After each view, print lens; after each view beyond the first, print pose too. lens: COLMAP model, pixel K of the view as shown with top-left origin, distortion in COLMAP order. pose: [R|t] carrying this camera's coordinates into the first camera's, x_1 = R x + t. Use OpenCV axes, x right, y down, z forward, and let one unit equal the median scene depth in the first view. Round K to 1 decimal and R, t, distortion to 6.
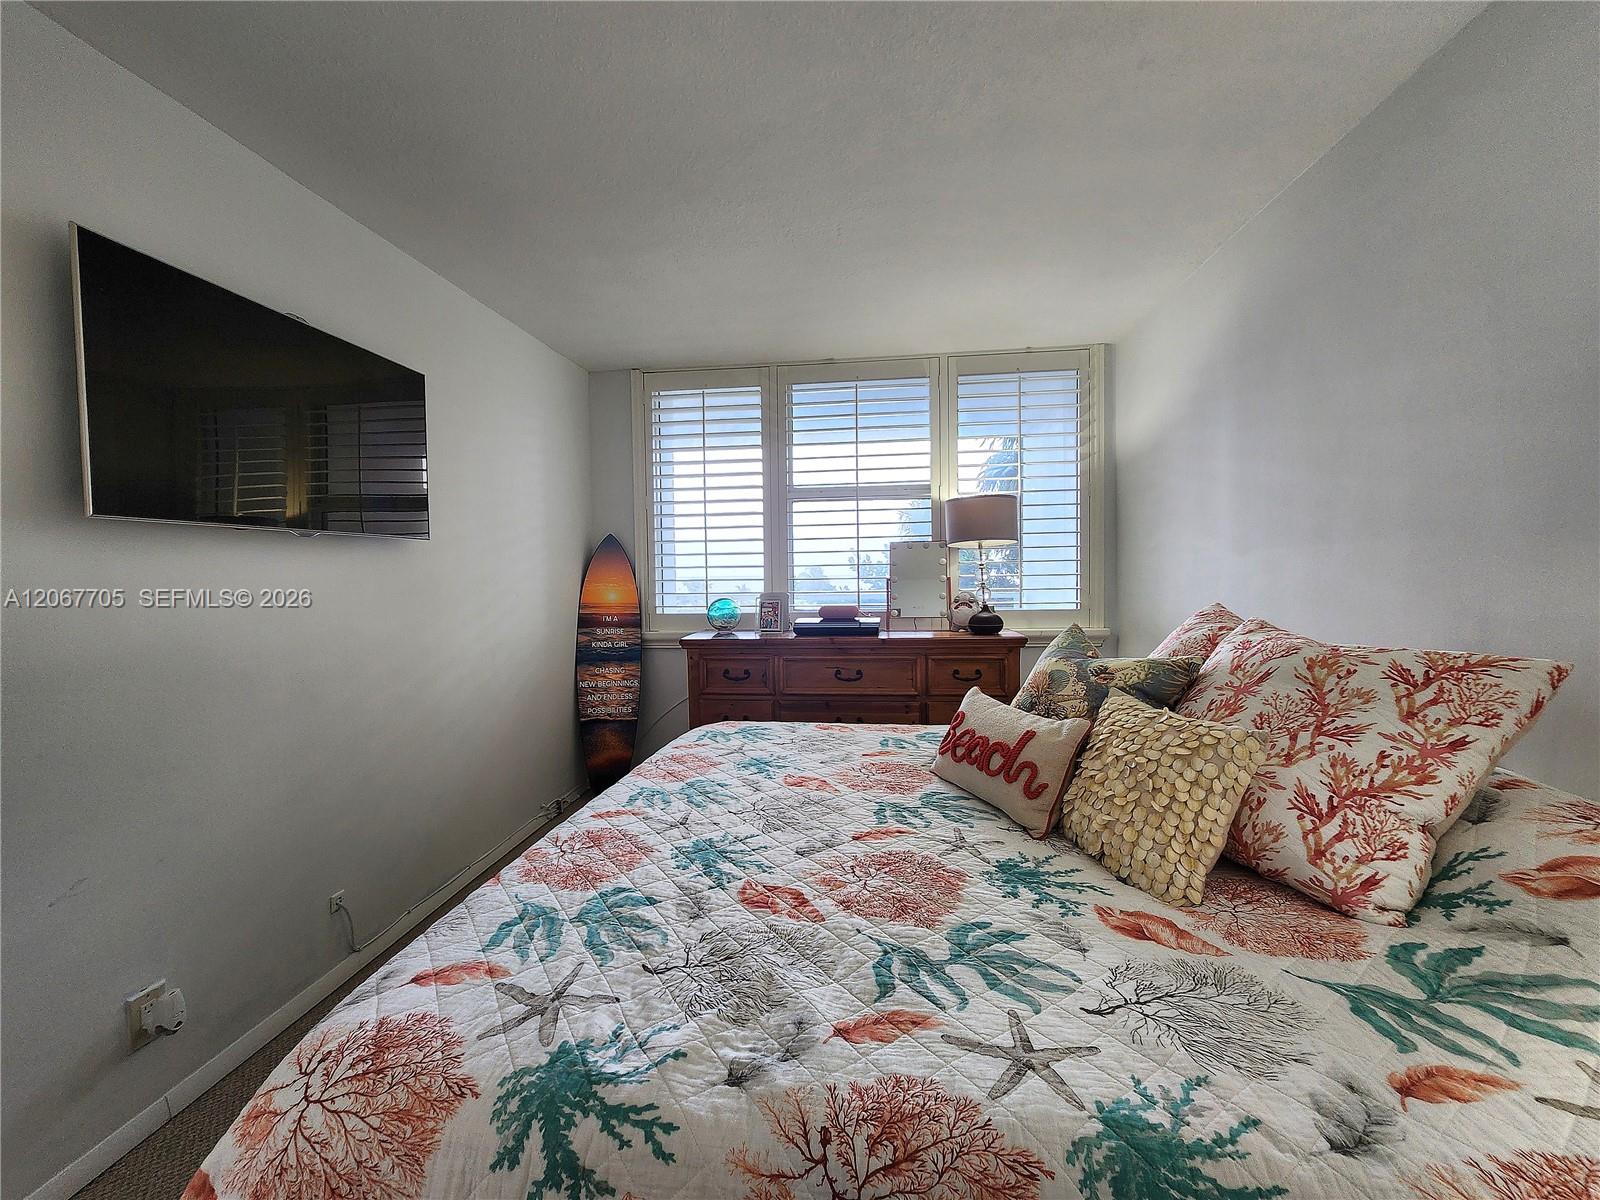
lens RADIAL K [[658.1, 0, 807.1], [0, 658.1, 592.7], [0, 0, 1]] dist [-0.002532, 0.001662]
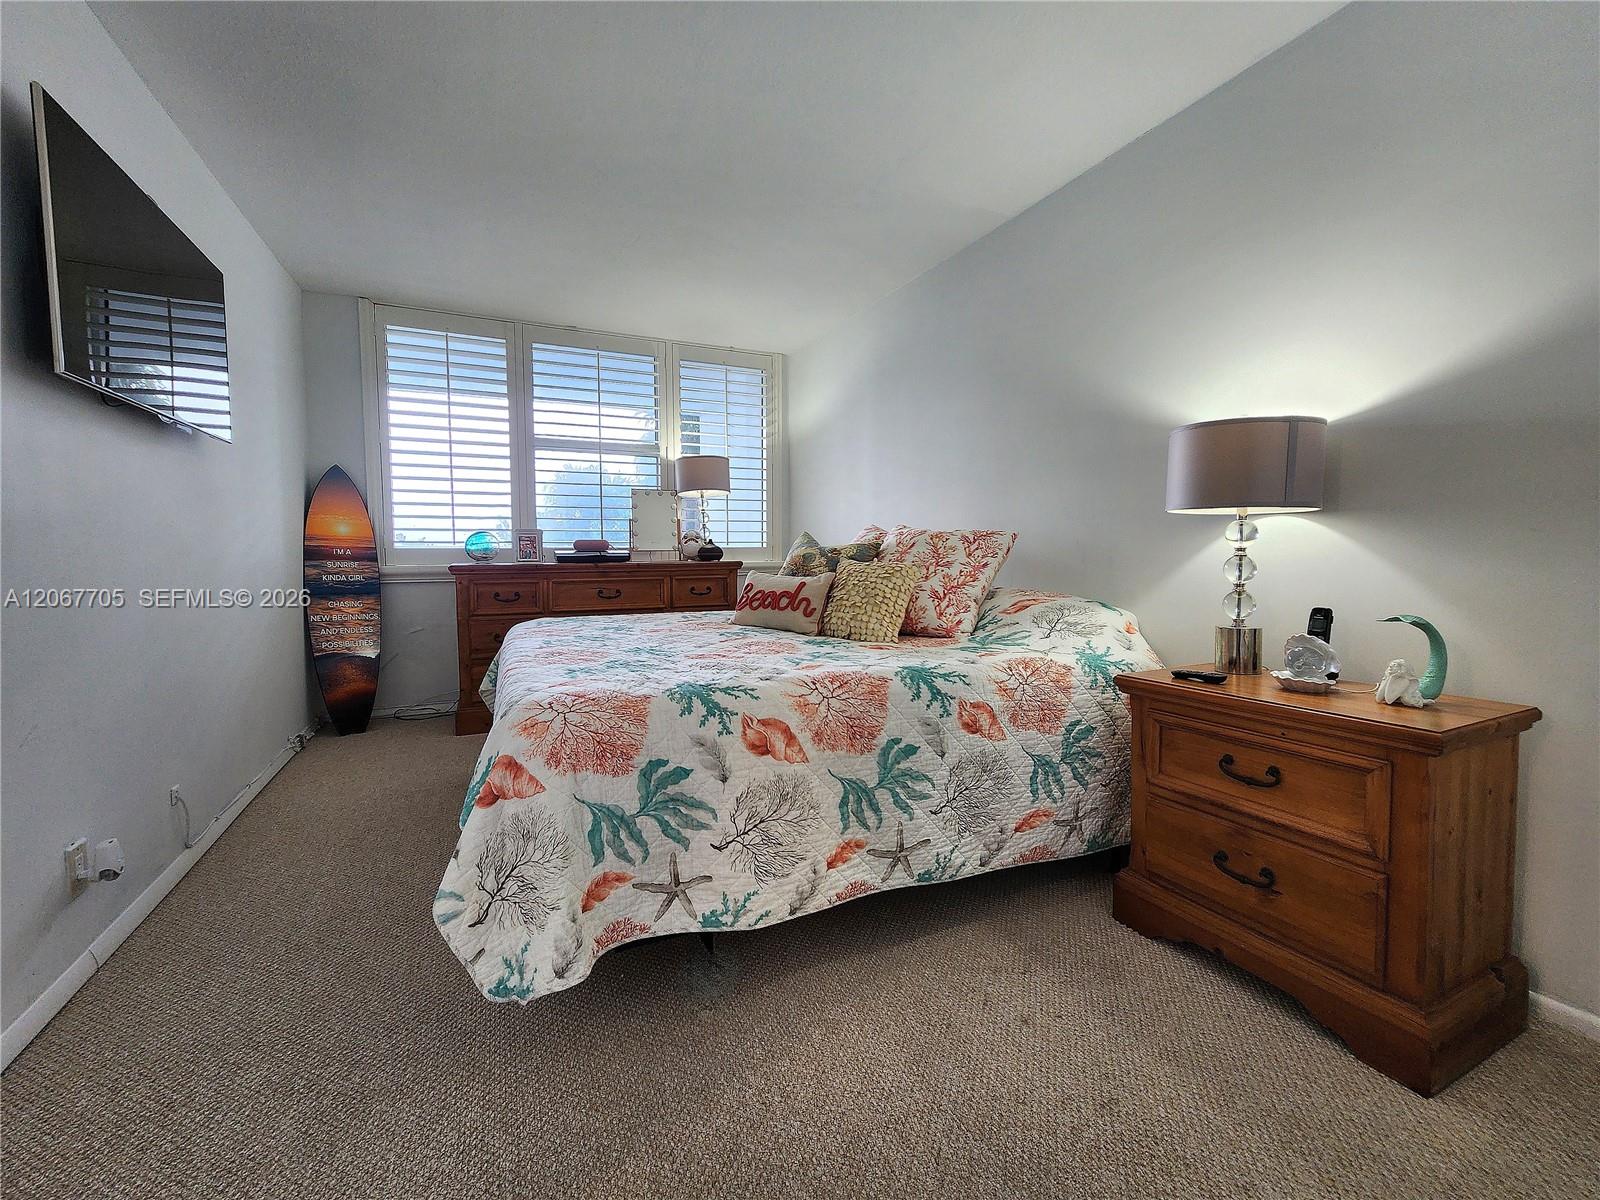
lens RADIAL K [[658.1, 0, 792.7], [0, 658.1, 598.1], [0, 0, 1]] dist [-0.002532, 0.001662]
pose [[0.854018, -0.022873, 0.519740, -0.426862], [0.006181, 0.999409, 0.033826, 0.142985], [-0.520206, -0.025675, 0.853655, -0.336684]]
